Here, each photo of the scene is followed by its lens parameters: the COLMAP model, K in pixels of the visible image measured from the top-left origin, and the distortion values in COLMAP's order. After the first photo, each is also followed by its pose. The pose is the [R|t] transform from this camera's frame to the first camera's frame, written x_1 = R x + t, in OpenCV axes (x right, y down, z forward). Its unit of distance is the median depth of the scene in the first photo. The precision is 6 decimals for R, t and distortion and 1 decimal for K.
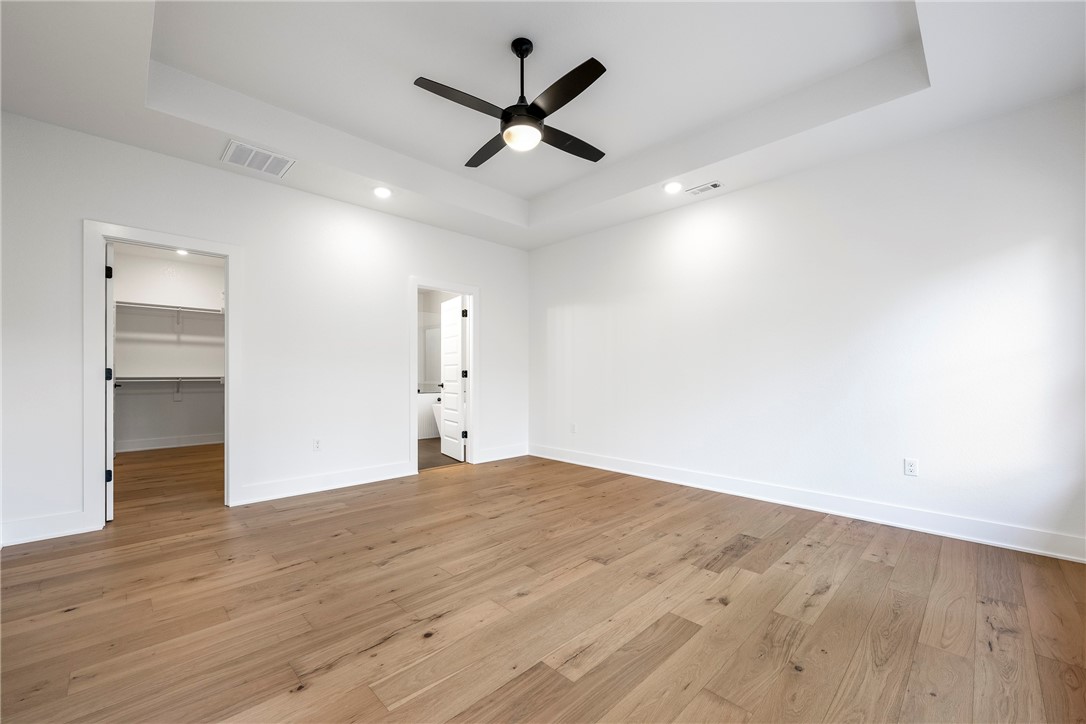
lens RADIAL K [[426.7, 0, 550.6], [0, 426.7, 375.4], [0, 0, 1]] dist [0.000857, 0.000304]
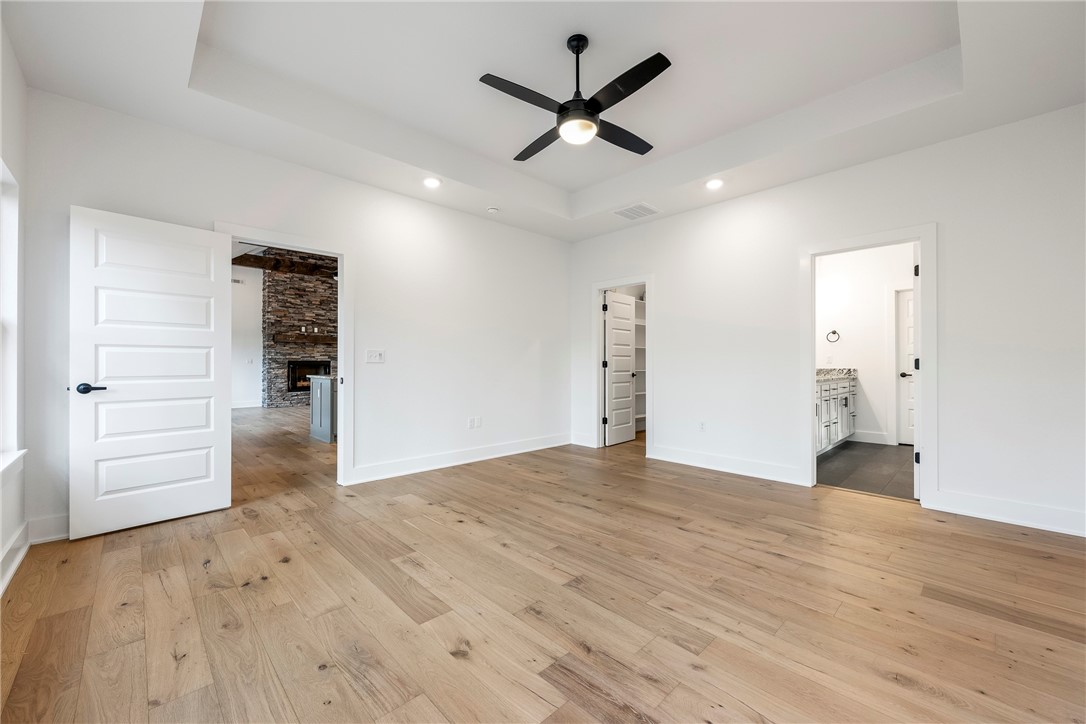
lens RADIAL K [[426.7, 0, 538.6], [0, 426.7, 360.7], [0, 0, 1]] dist [0.000857, 0.000304]
pose [[-0.017068, -0.010231, -0.999802, 1.002712], [-0.002910, 0.999944, -0.010183, 0.002184], [0.999850, 0.002735, -0.017097, 0.975949]]
